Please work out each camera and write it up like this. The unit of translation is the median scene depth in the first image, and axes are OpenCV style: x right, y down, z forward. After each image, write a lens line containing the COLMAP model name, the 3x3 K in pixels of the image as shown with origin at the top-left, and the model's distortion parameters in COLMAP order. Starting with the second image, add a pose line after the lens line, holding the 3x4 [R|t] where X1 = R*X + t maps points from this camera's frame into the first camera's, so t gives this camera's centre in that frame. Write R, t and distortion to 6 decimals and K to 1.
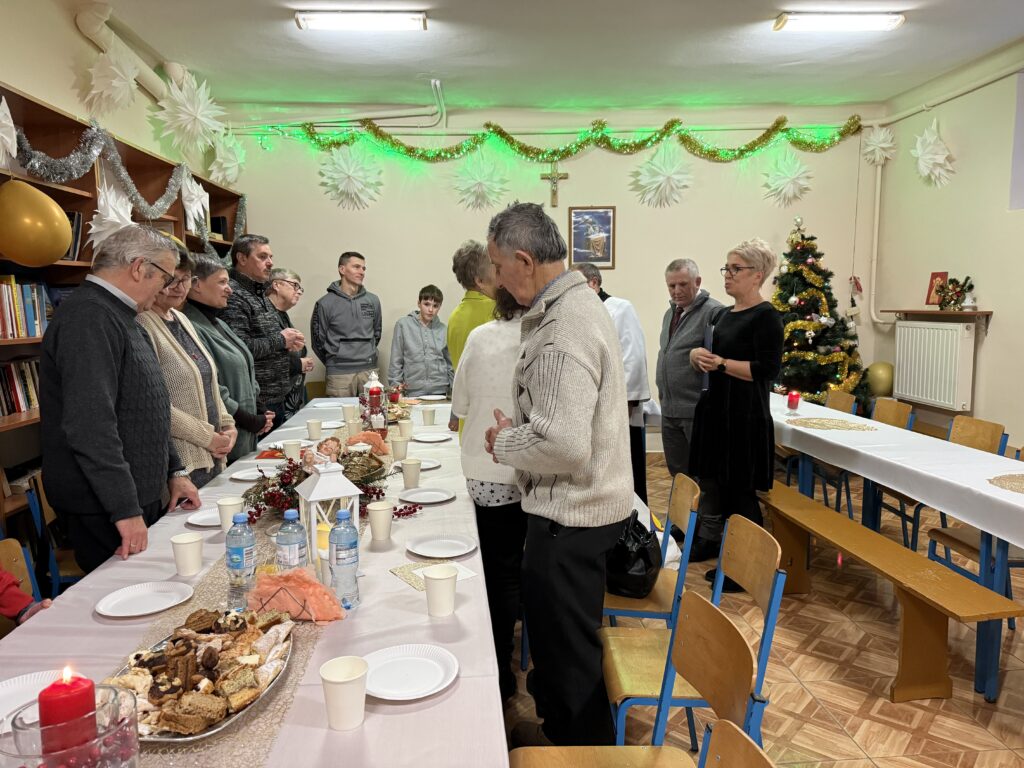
lens RADIAL K [[717.3, 0, 516.1], [0, 717.3, 385.4], [0, 0, 1]] dist [0.043919, -0.059494]
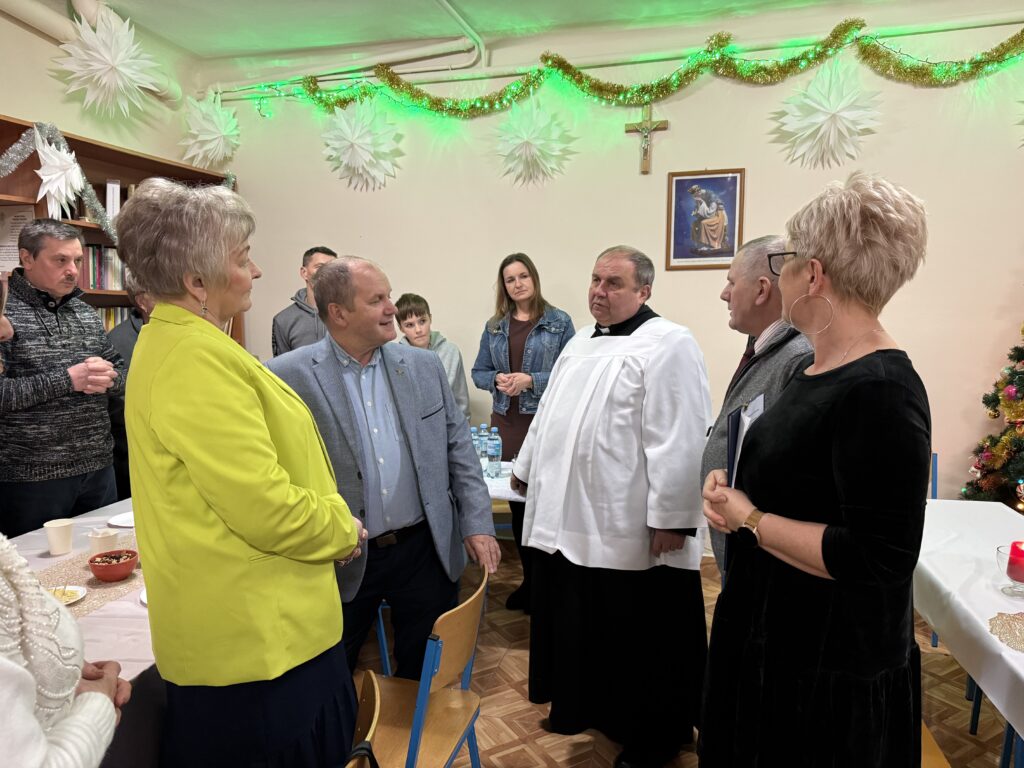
lens RADIAL K [[717.3, 0, 514.0], [0, 717.3, 390.4], [0, 0, 1]] dist [0.043919, -0.059494]
pose [[0.947432, 0.047579, -0.316400, 0.172306], [-0.048864, 0.998798, 0.003877, -0.052702], [0.316204, 0.011787, 0.948618, 0.371978]]
